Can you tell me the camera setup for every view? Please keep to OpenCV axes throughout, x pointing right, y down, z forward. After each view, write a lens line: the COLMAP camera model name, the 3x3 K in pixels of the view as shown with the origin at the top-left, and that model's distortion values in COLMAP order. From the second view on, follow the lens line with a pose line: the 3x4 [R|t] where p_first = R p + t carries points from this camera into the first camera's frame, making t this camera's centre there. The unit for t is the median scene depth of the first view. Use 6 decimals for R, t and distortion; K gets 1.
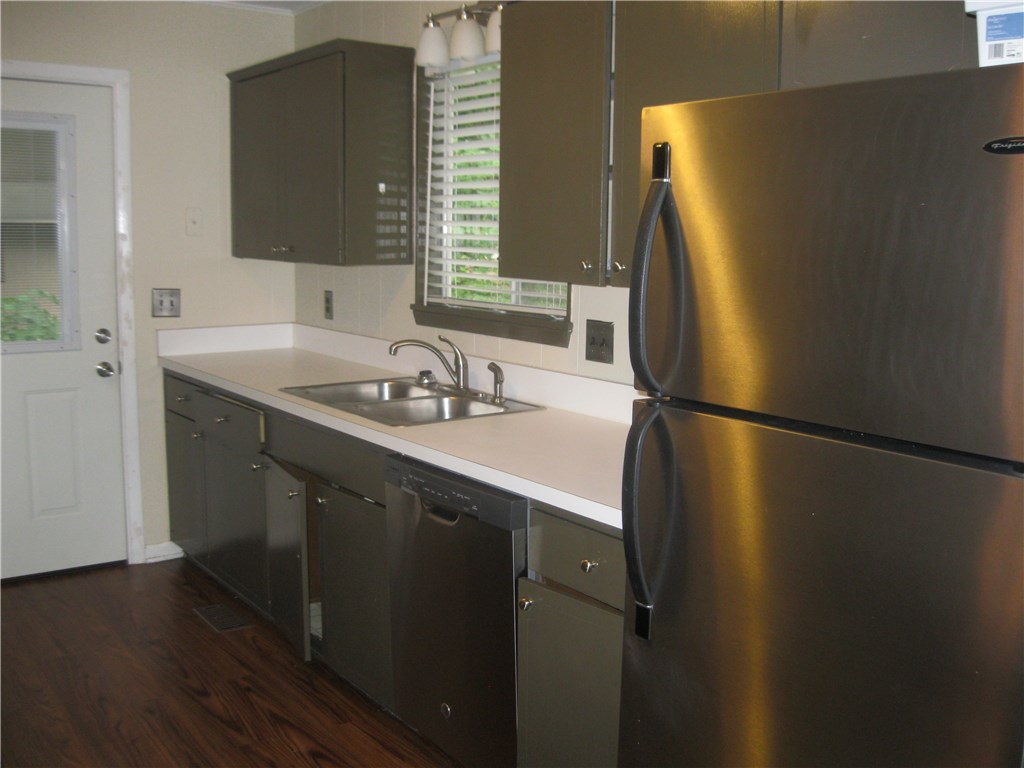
lens RADIAL K [[1016.1, 0, 512.0], [0, 1016.1, 384.0], [0, 0, 1]] dist [-0.005976, -0.214261]
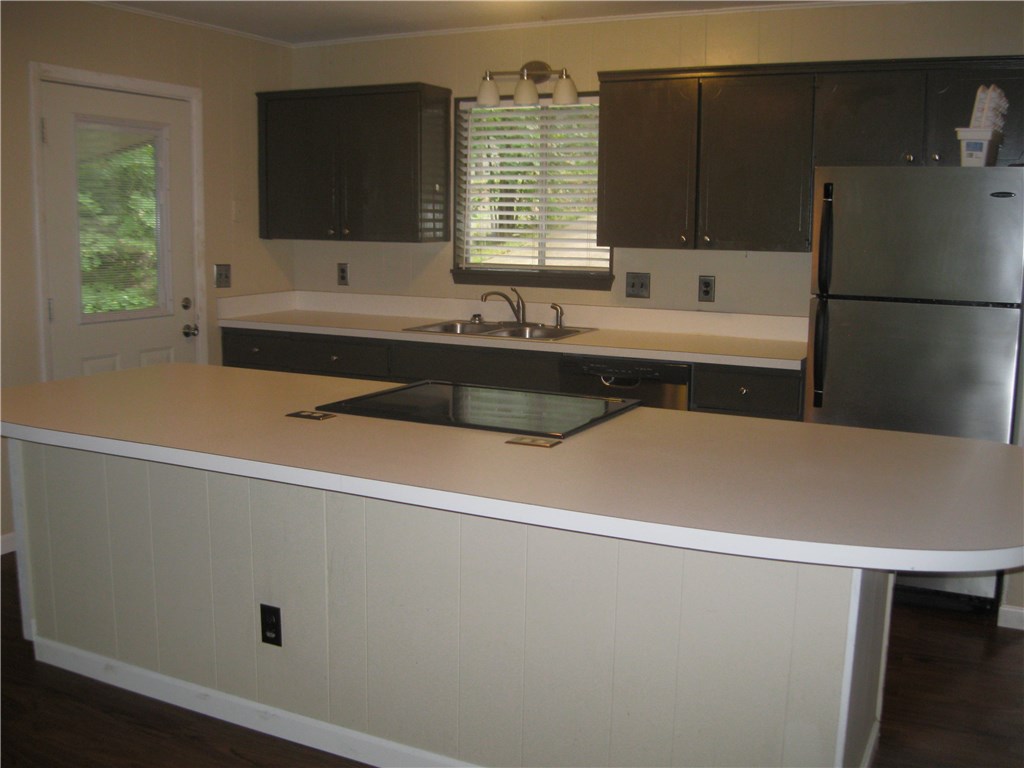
lens RADIAL K [[1033.6, 0, 512.0], [0, 1033.6, 384.0], [0, 0, 1]] dist [-0.114291, 0.013600]
pose [[0.895346, -0.071307, 0.439625, -0.668637], [0.065123, 0.997451, 0.029155, 0.044148], [-0.440584, 0.002526, 0.897708, -0.323125]]
